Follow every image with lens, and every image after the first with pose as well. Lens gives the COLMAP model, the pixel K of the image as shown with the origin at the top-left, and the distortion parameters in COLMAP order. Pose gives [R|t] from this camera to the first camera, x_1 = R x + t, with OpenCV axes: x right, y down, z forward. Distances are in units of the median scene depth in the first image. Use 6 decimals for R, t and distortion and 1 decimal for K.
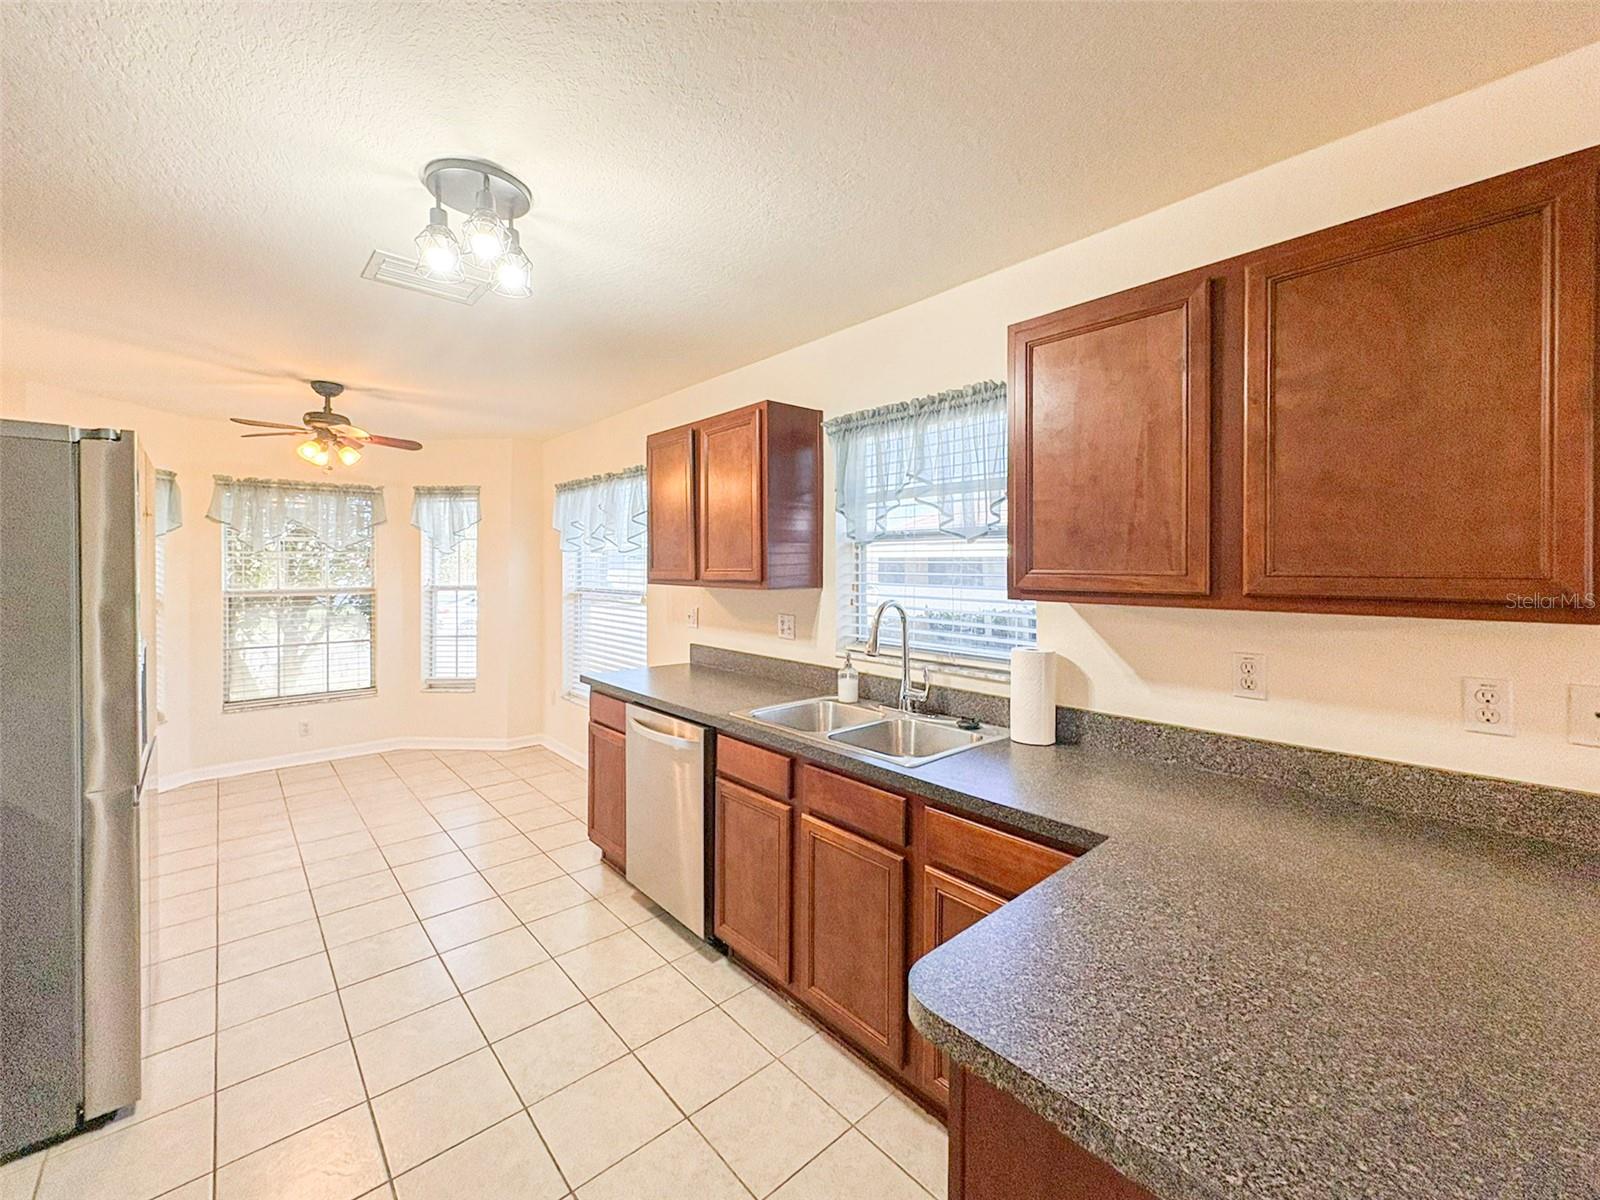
lens RADIAL K [[661.1, 0, 797.9], [0, 661.1, 565.3], [0, 0, 1]] dist [0.006780, -0.000761]
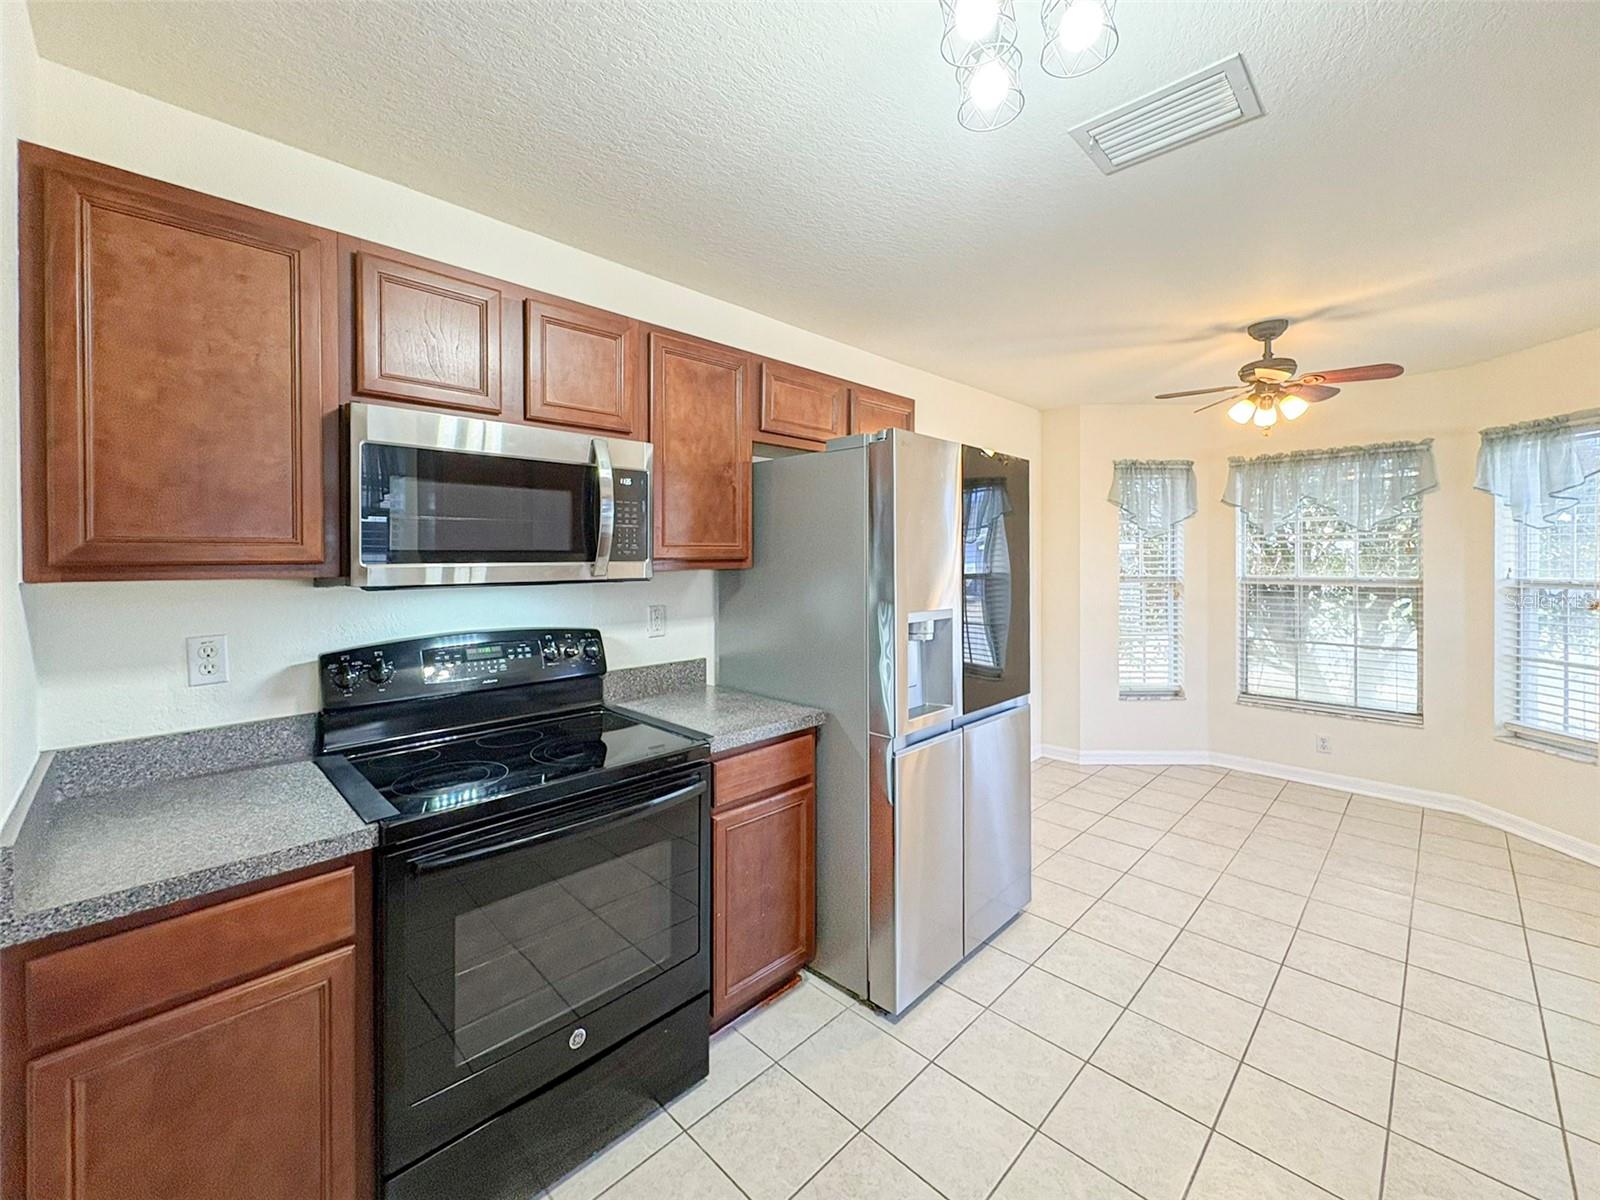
lens RADIAL K [[661.1, 0, 811.5], [0, 661.1, 561.8], [0, 0, 1]] dist [0.006780, -0.000761]
pose [[0.073216, 0.007406, -0.997289, 0.046430], [0.002639, 0.999967, 0.007620, 0.007169], [0.997313, -0.003190, 0.073194, 0.290470]]
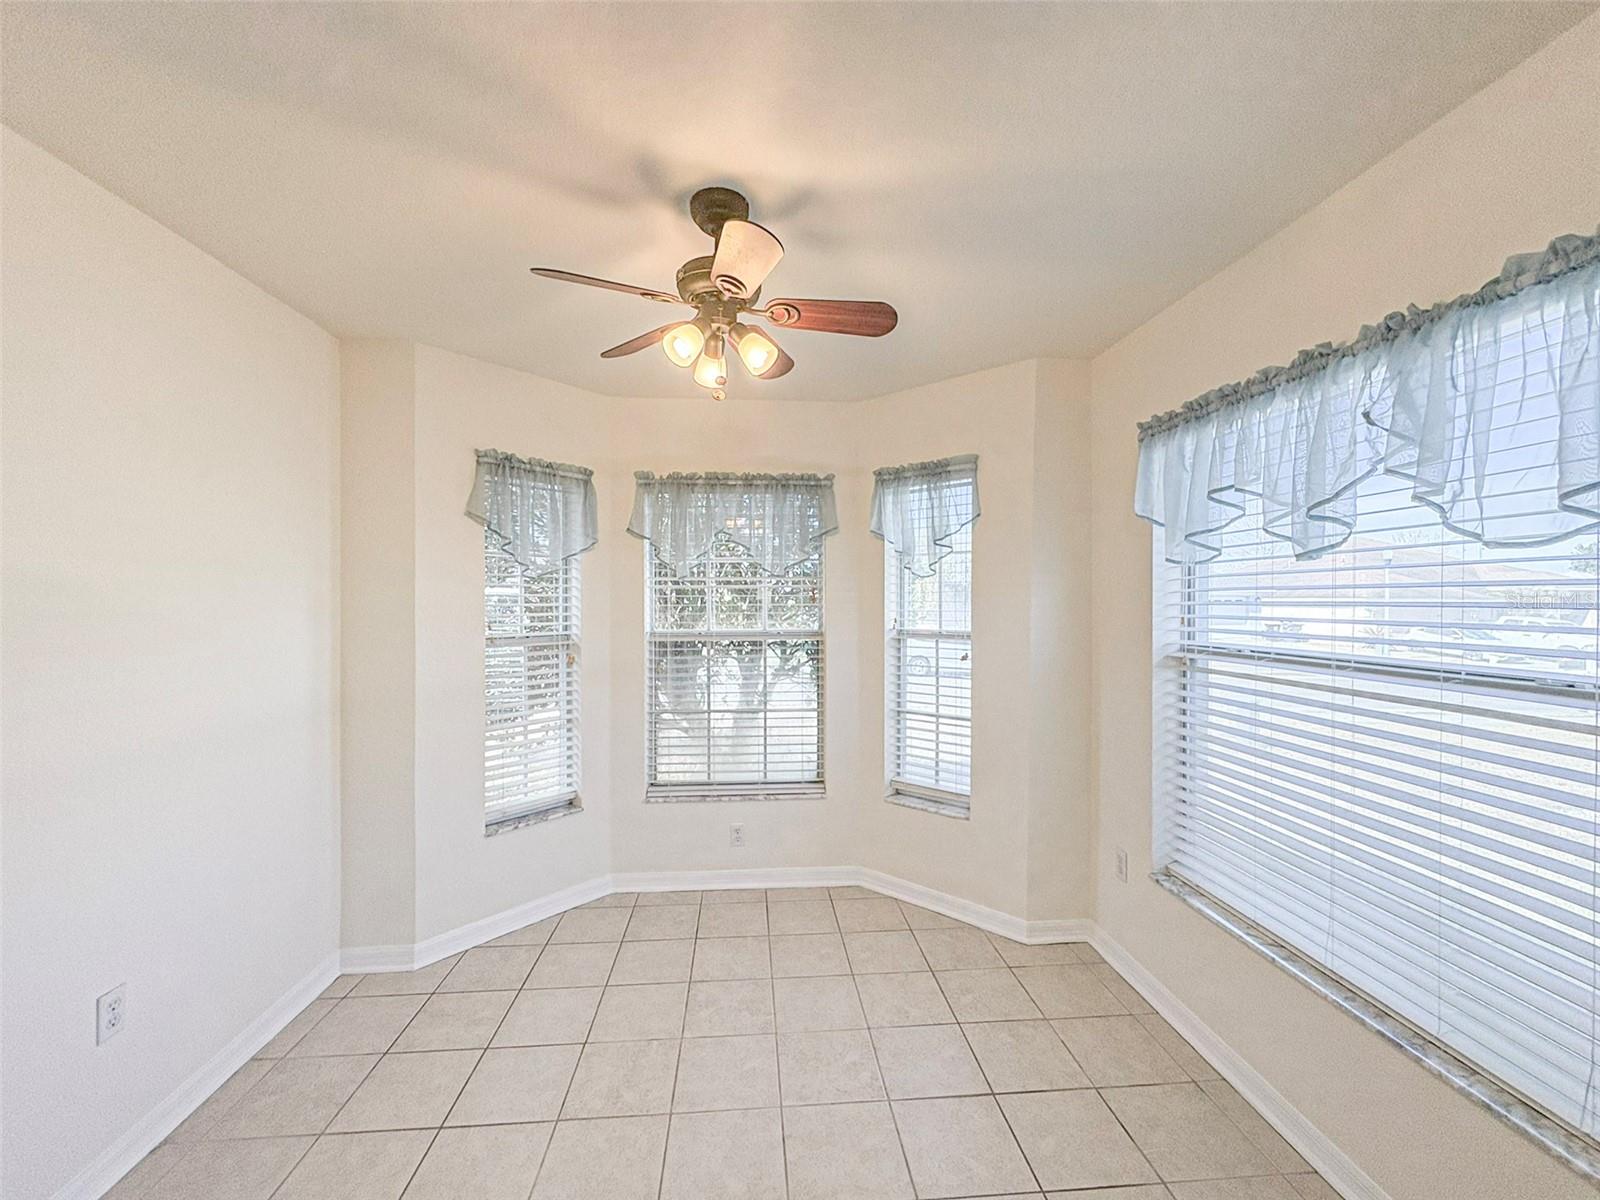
lens RADIAL K [[622.2, 0, 791.5], [0, 622.2, 604.5], [0, 0, 1]] dist [0.001448, 0.000124]
pose [[0.796895, 0.002237, -0.604114, -0.306490], [-0.000843, 0.999996, 0.002591, 0.005659], [0.604117, -0.001555, 0.796894, 0.517037]]
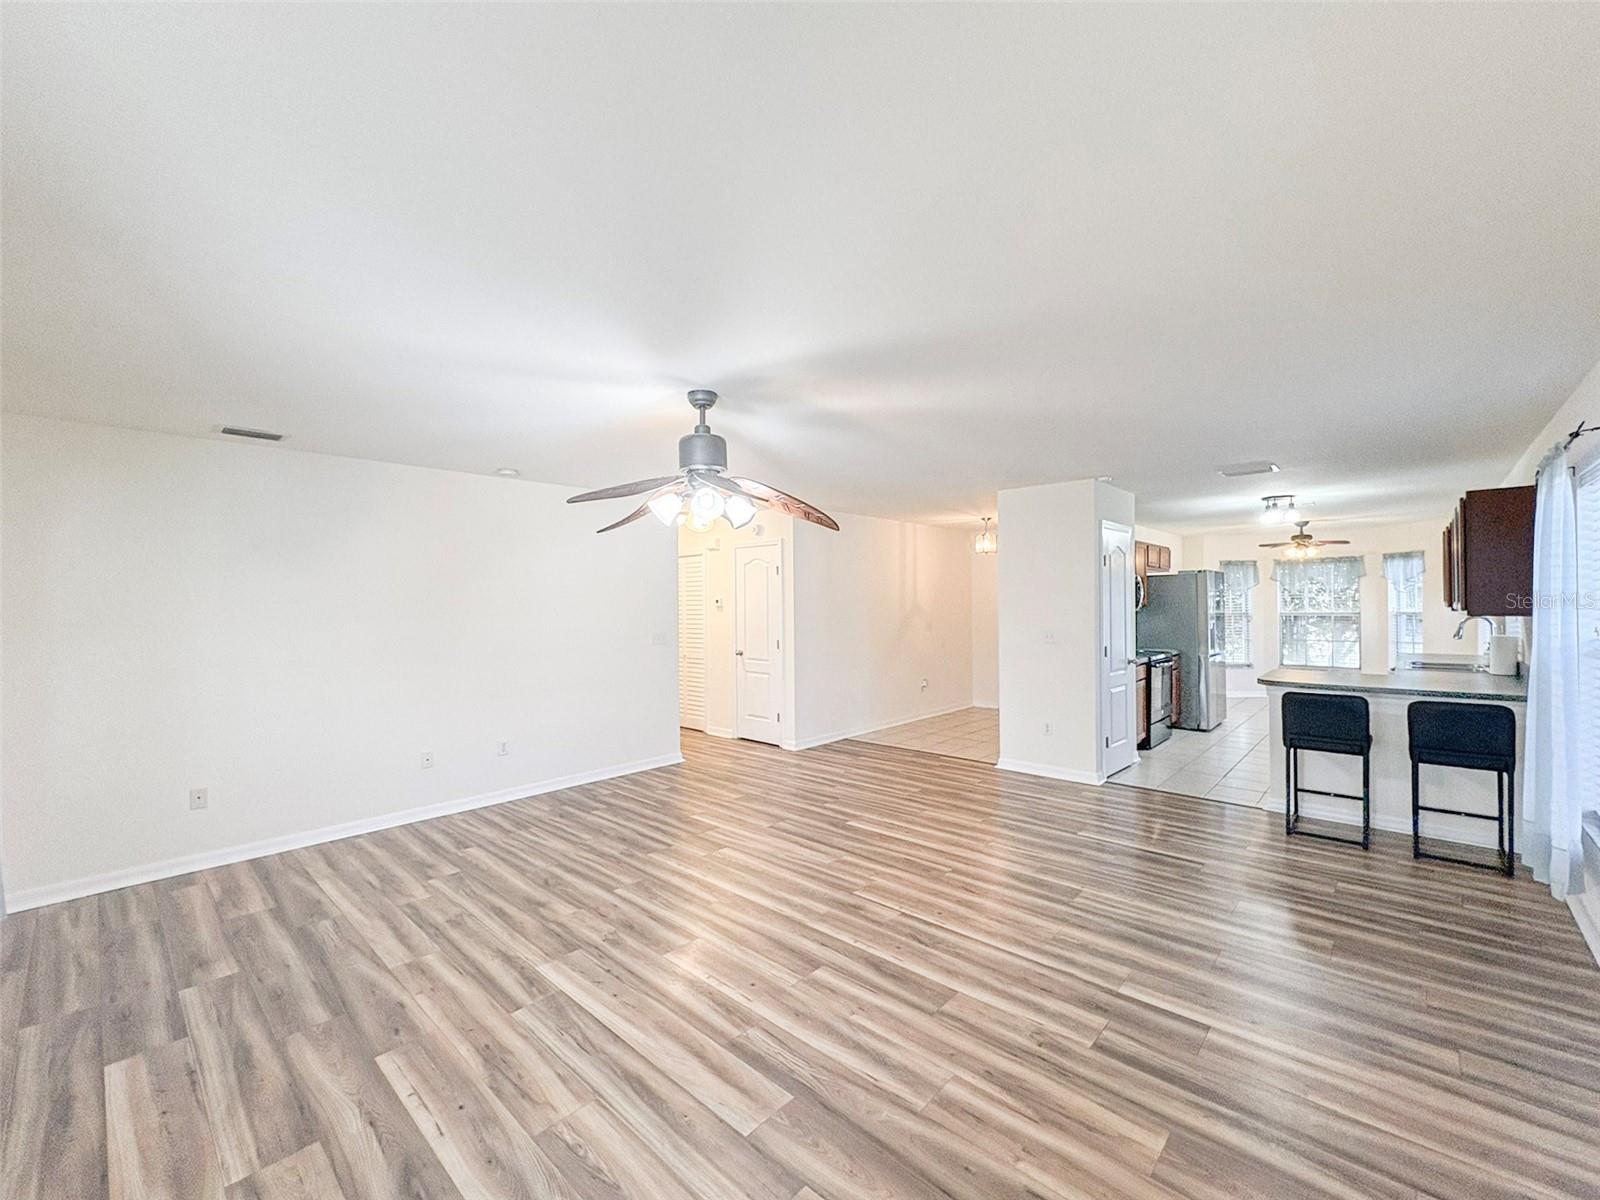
lens RADIAL K [[661.1, 0, 750.6], [0, 661.1, 607.9], [0, 0, 1]] dist [0.006780, -0.000761]
pose [[0.056513, 0.004871, -0.998390, 1.114516], [0.010162, 0.999933, 0.005453, -0.005192], [0.998350, -0.010454, 0.056460, -0.780354]]
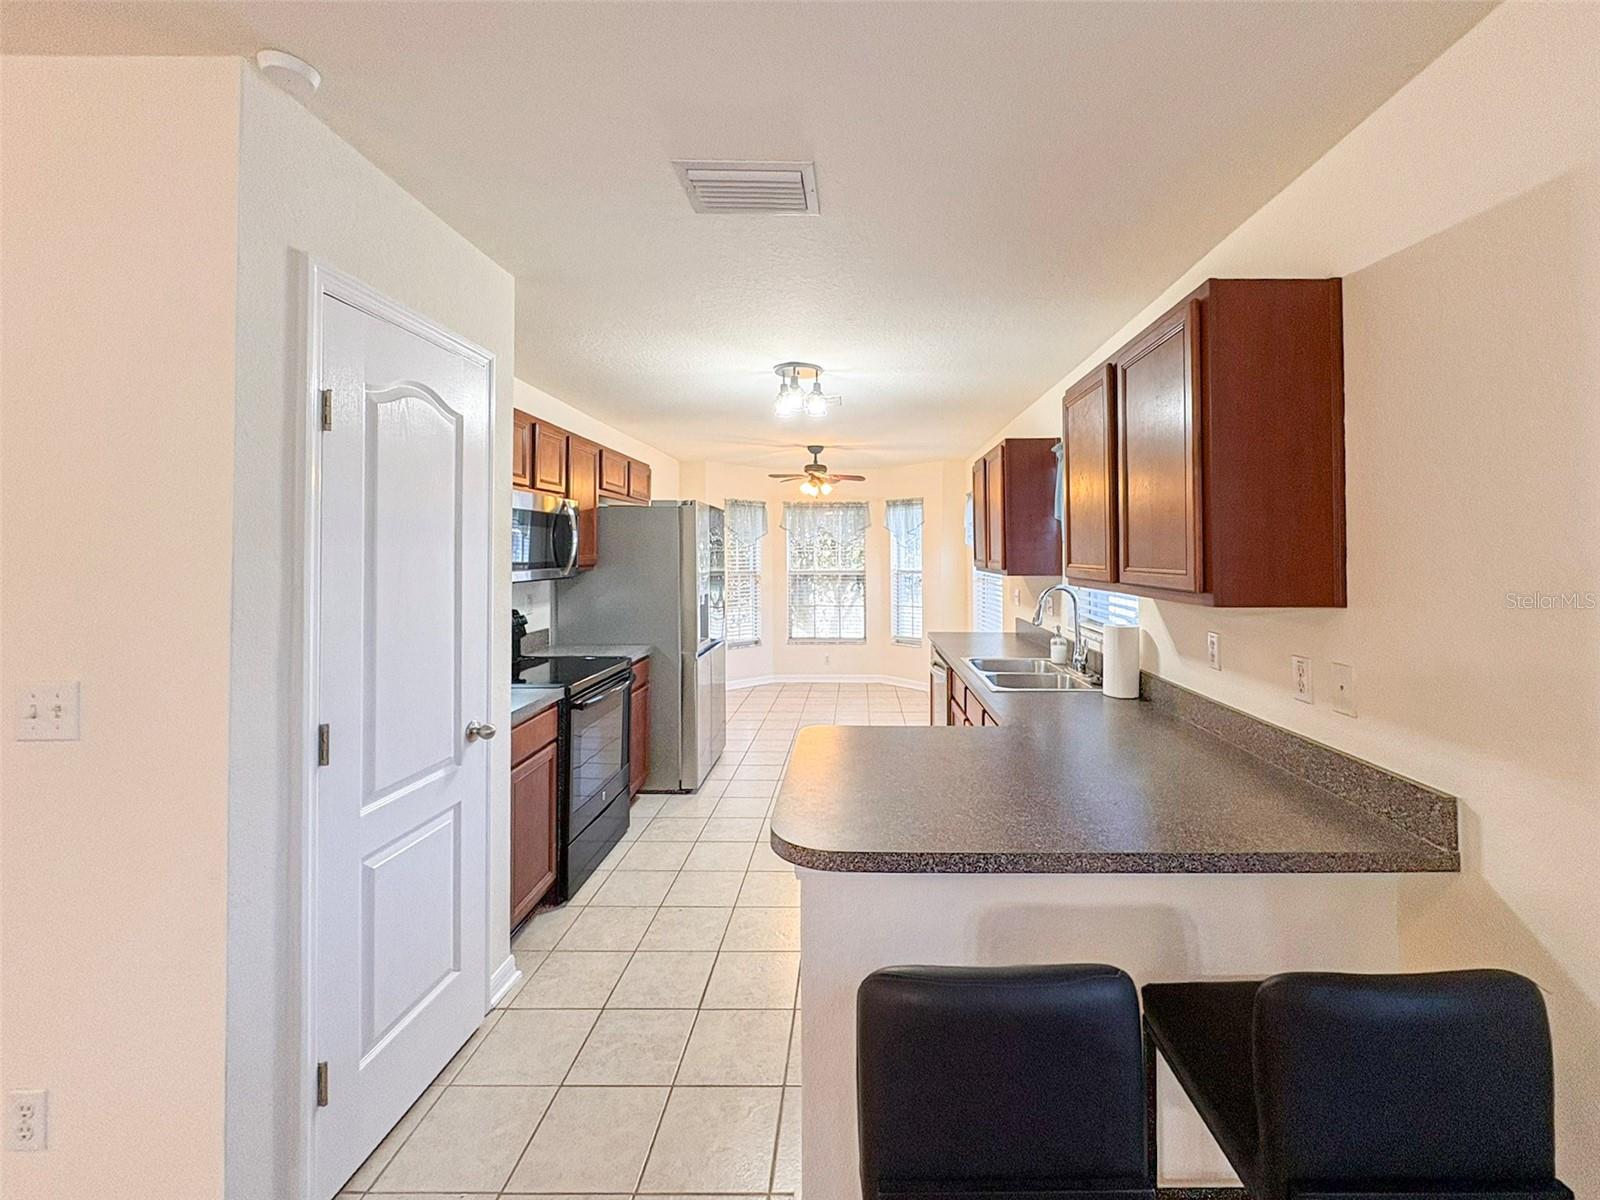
lens RADIAL K [[682.8, 0, 859.1], [0, 682.8, 544.0], [0, 0, 1]] dist [0.000359, 0.000136]
pose [[0.748942, -0.007871, -0.662589, 0.377469], [0.000203, 0.999932, -0.011649, -0.007668], [0.662636, 0.008590, 0.748893, -0.153128]]
